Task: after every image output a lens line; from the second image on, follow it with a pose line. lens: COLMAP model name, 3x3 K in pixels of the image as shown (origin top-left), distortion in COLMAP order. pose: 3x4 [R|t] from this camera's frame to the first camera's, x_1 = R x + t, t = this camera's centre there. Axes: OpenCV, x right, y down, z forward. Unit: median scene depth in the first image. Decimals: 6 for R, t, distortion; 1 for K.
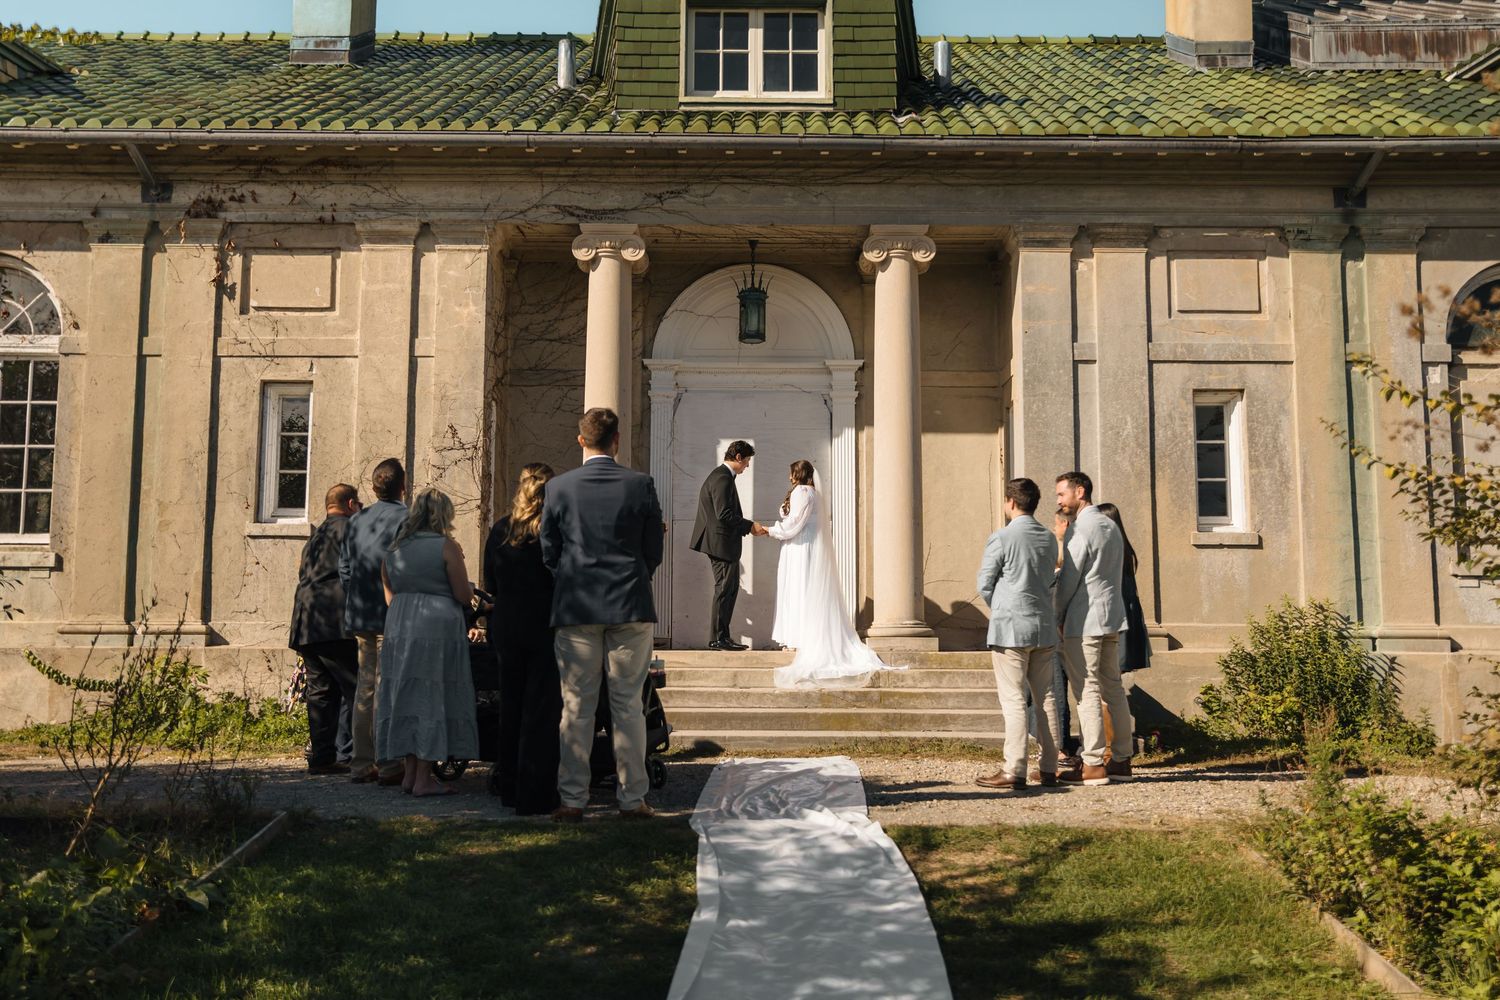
lens RADIAL K [[1417.0, 0, 747.0], [0, 1417.0, 504.9], [0, 0, 1]] dist [0.017638, 0.000000]
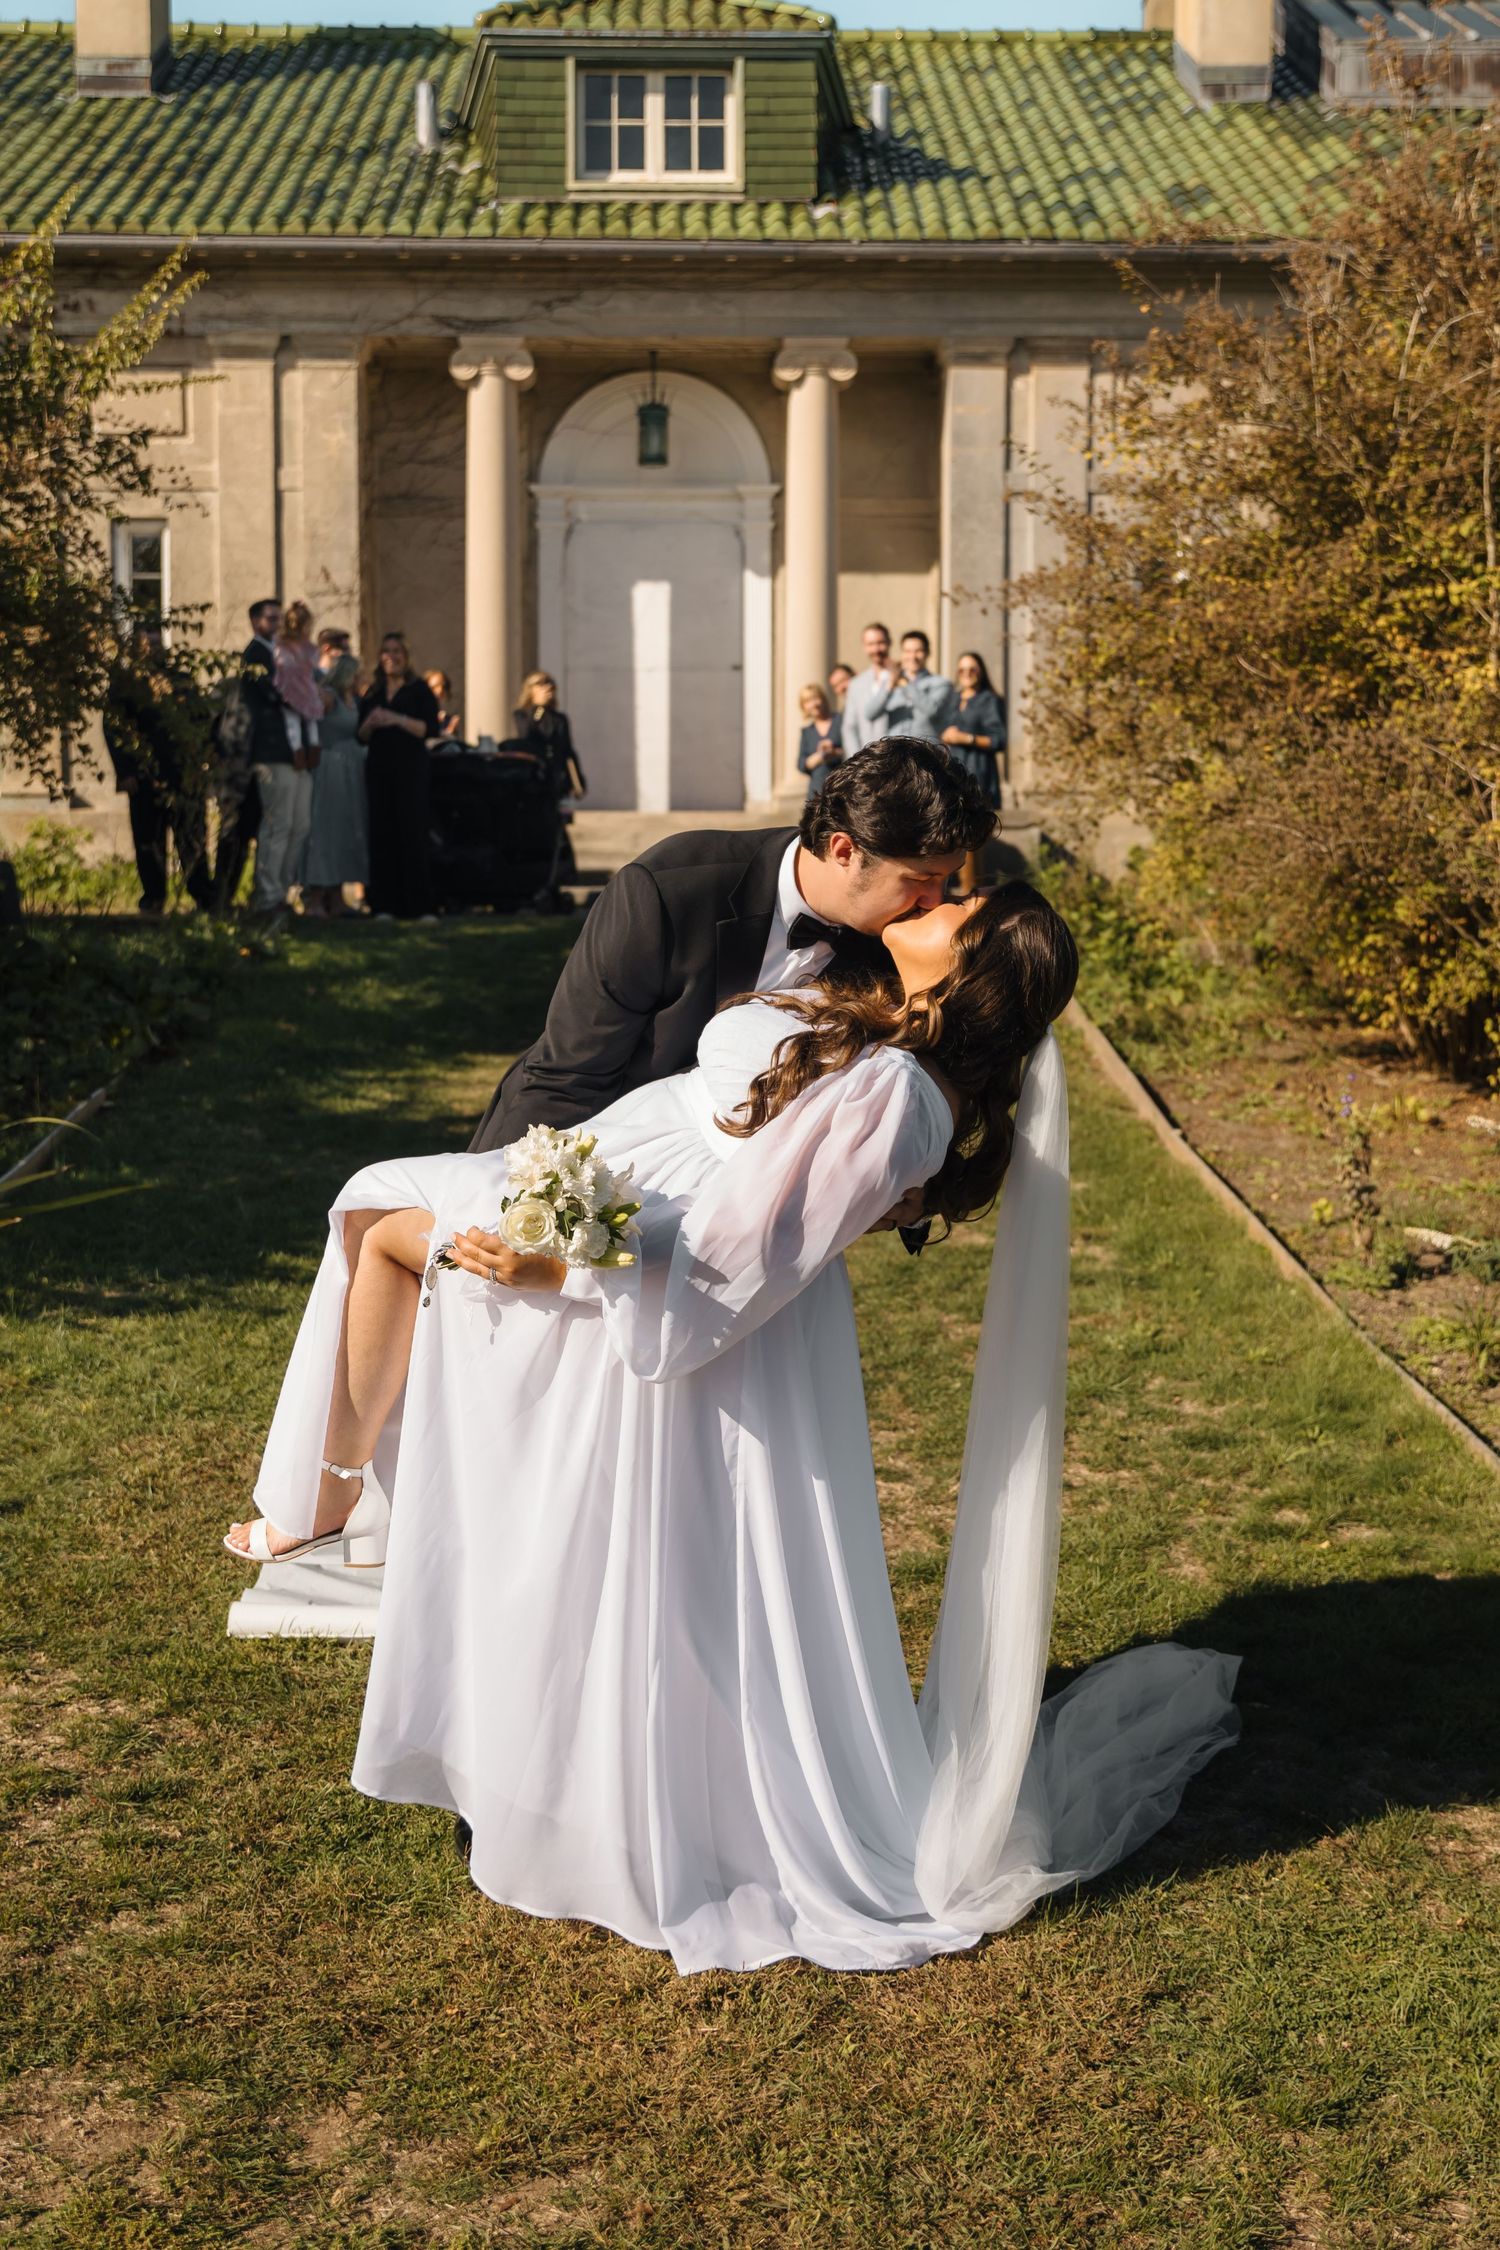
lens RADIAL K [[2551.6, 0, 697.2], [0, 2551.6, 1075.0], [0, 0, 1]] dist [-0.007408, 0.000000]
pose [[0.999910, -0.006595, 0.011682, 0.010697], [0.004396, 0.983807, 0.179179, -0.027351], [-0.012674, -0.179111, 0.983747, -0.664210]]
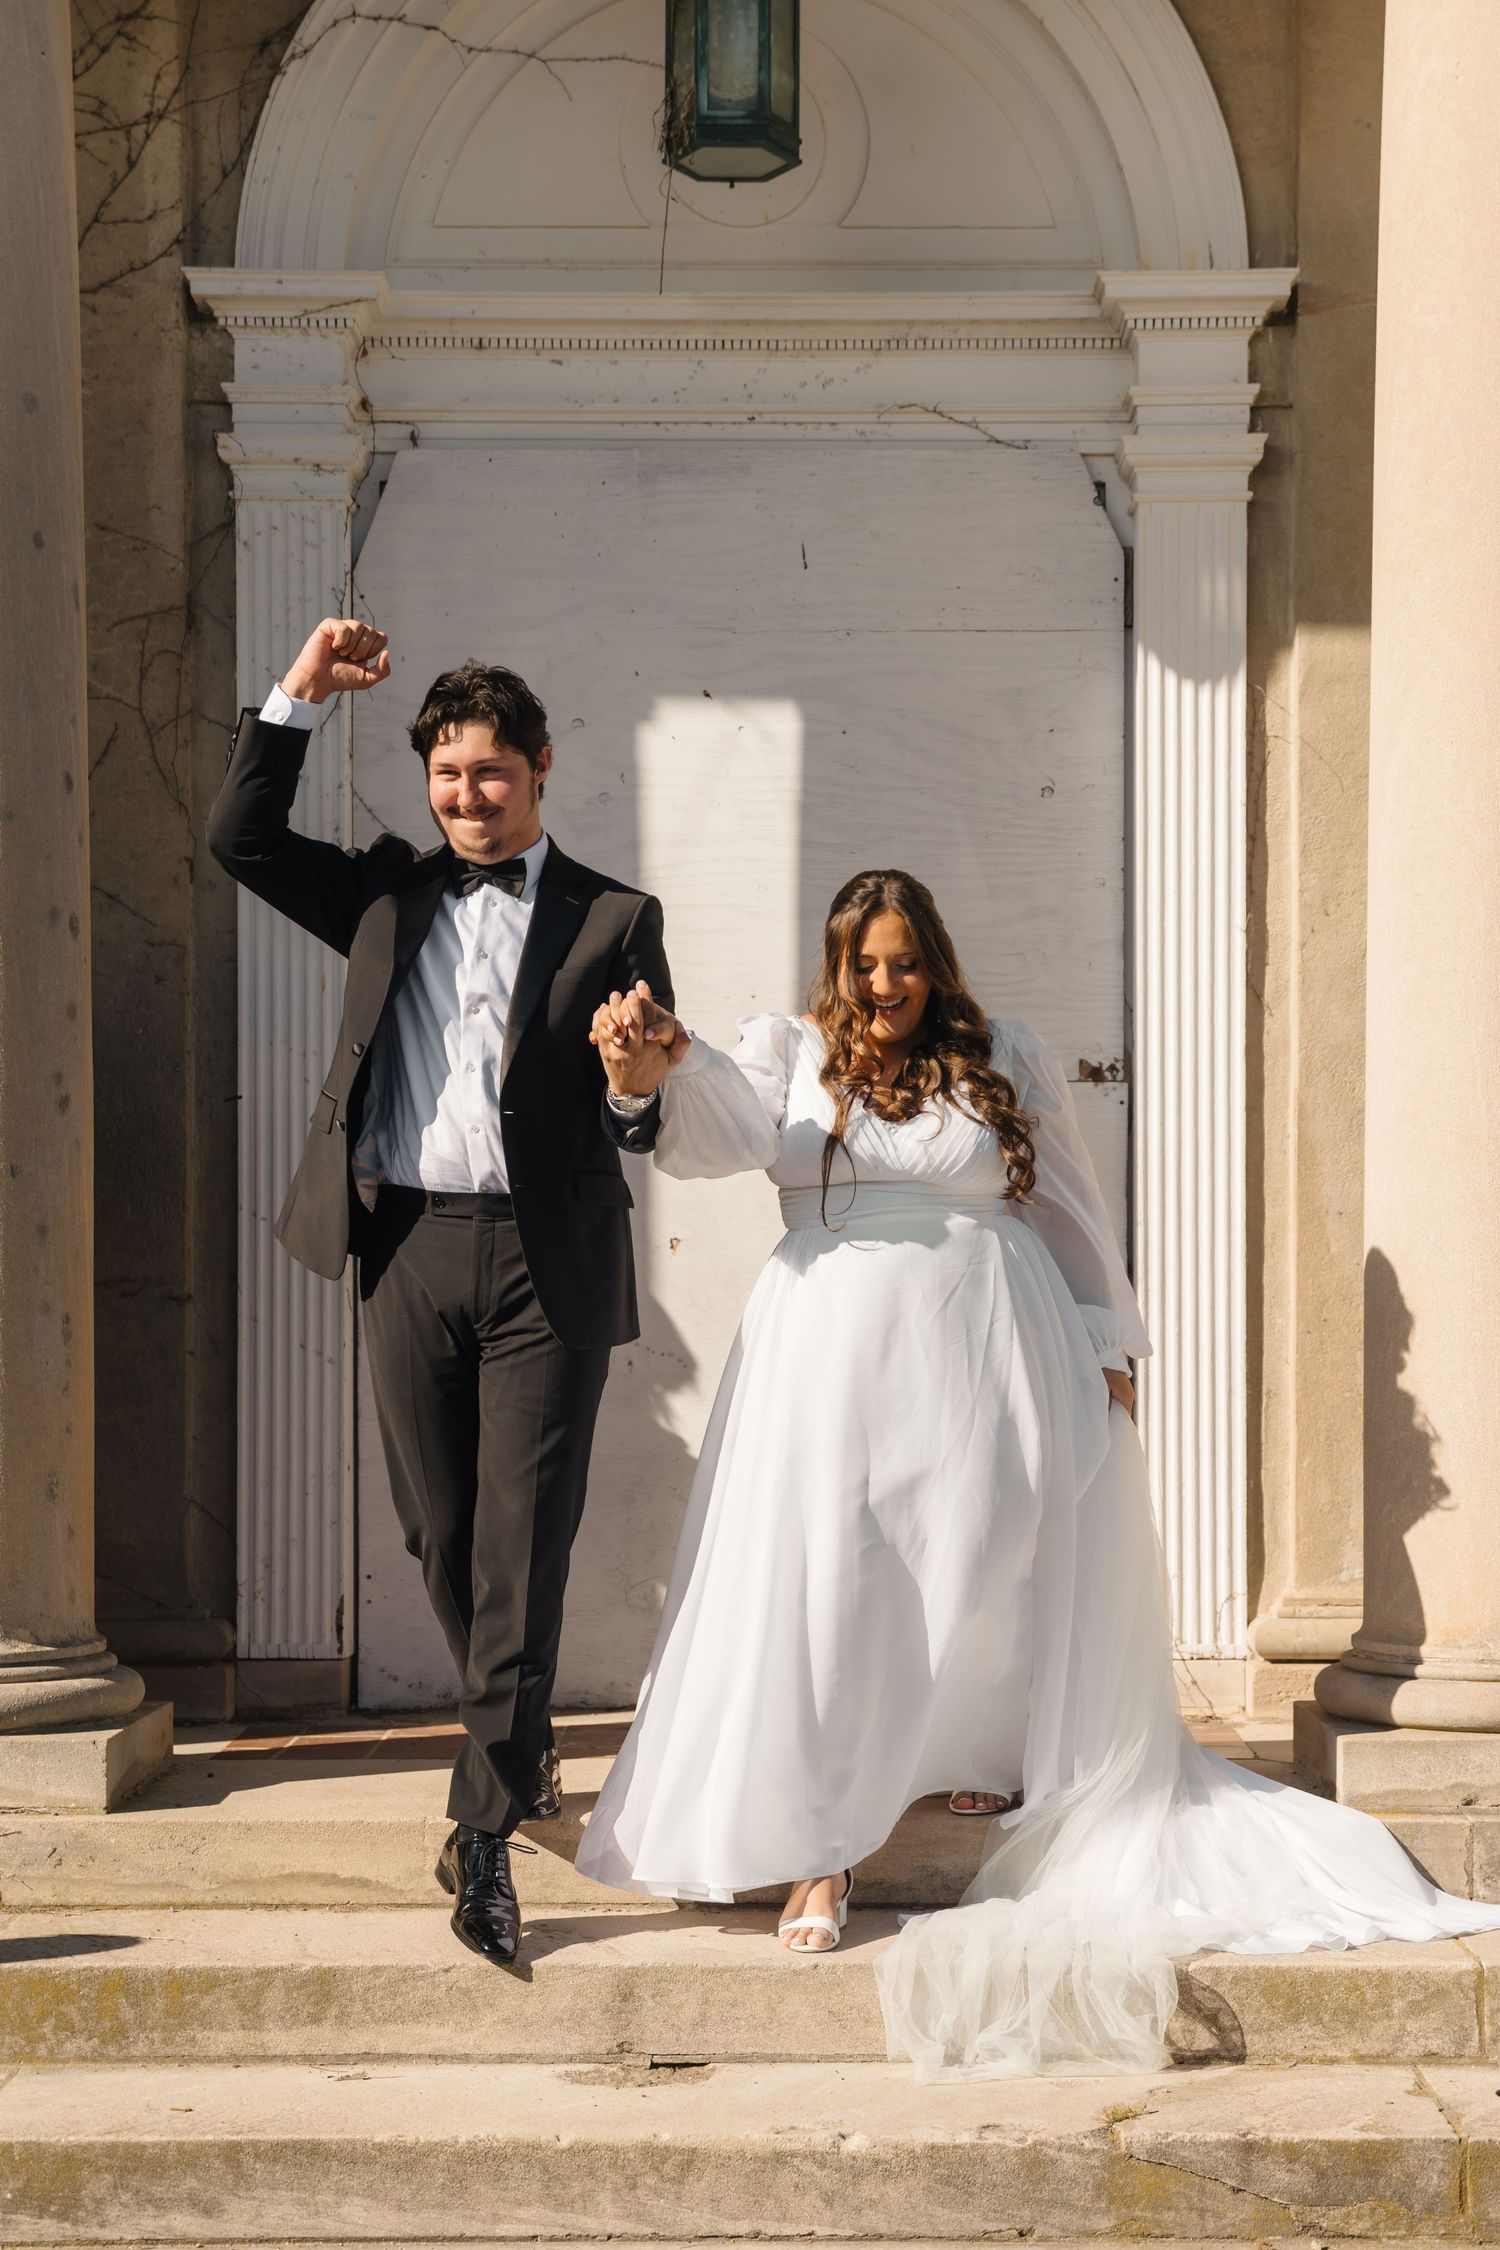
lens RADIAL K [[3606.0, 0, 806.4], [0, 3606.0, 1285.4], [0, 0, 1]] dist [0.176949, 0.000000]
pose [[0.999975, -0.006039, -0.003685, 0.015538], [0.006401, 0.994154, 0.107782, -0.017390], [0.003013, -0.107803, 0.994168, 0.504309]]
